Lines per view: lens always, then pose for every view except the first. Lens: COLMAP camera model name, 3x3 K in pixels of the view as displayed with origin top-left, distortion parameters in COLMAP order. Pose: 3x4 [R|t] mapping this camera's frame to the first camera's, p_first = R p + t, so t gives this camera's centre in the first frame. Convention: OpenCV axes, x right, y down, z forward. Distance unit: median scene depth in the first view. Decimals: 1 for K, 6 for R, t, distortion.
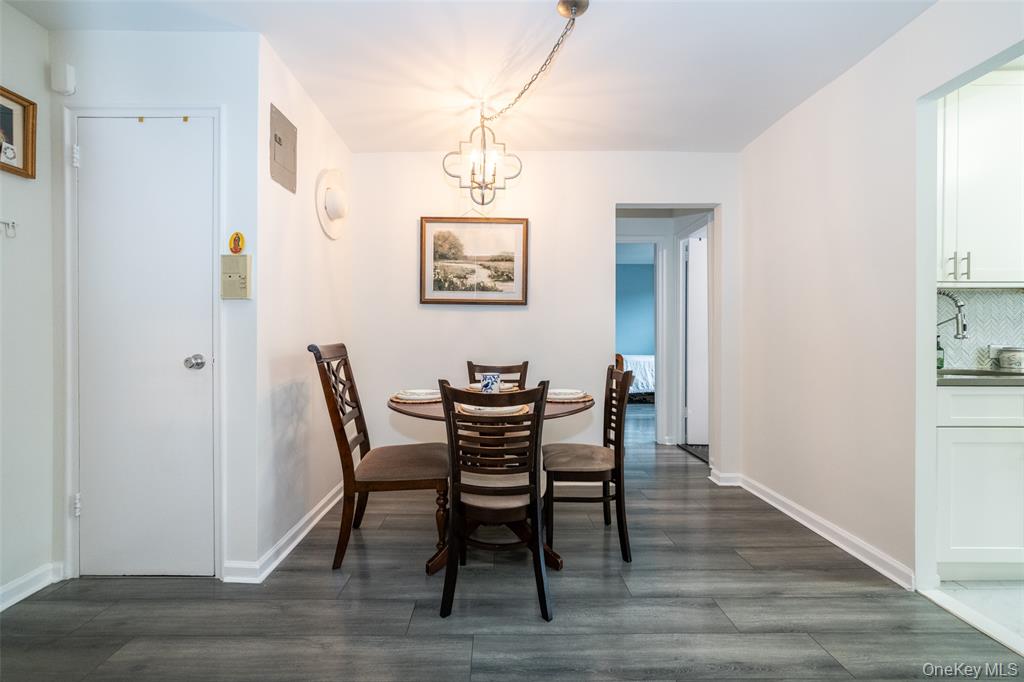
lens RADIAL K [[426.2, 0, 498.9], [0, 426.2, 336.5], [0, 0, 1]] dist [0.000365, 0.000581]
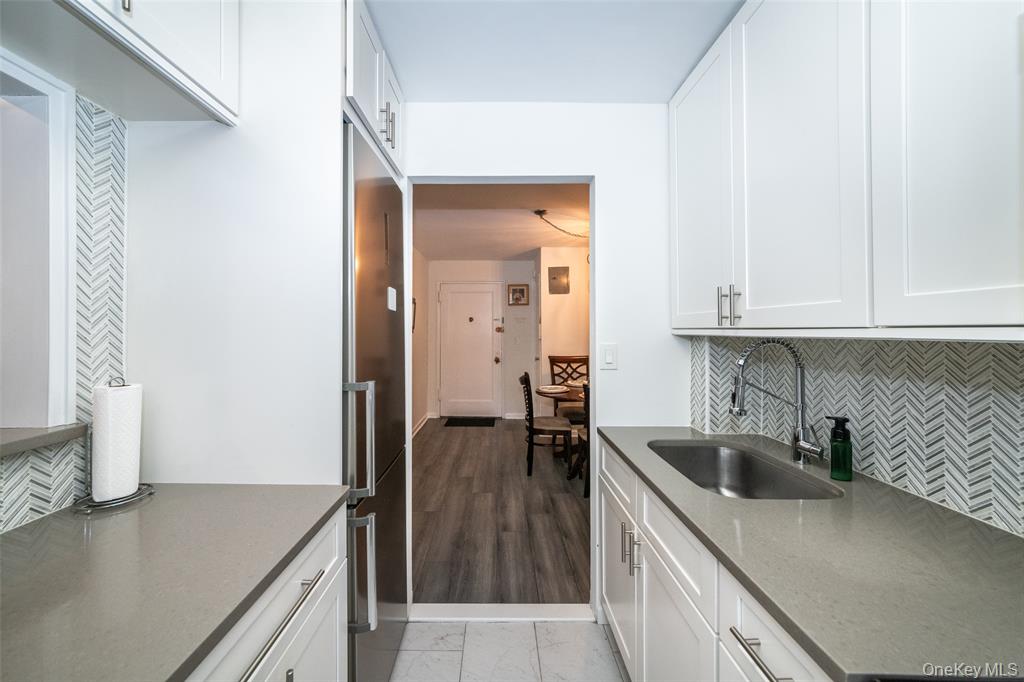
lens RADIAL K [[369.3, 0, 508.4], [0, 369.3, 328.6], [0, 0, 1]] dist [-0.000037, 0.000004]
pose [[0.011615, -0.004036, -0.999924, 1.556476], [-0.002227, 0.999989, -0.004062, -0.118116], [0.999930, 0.002274, 0.011606, 0.599785]]
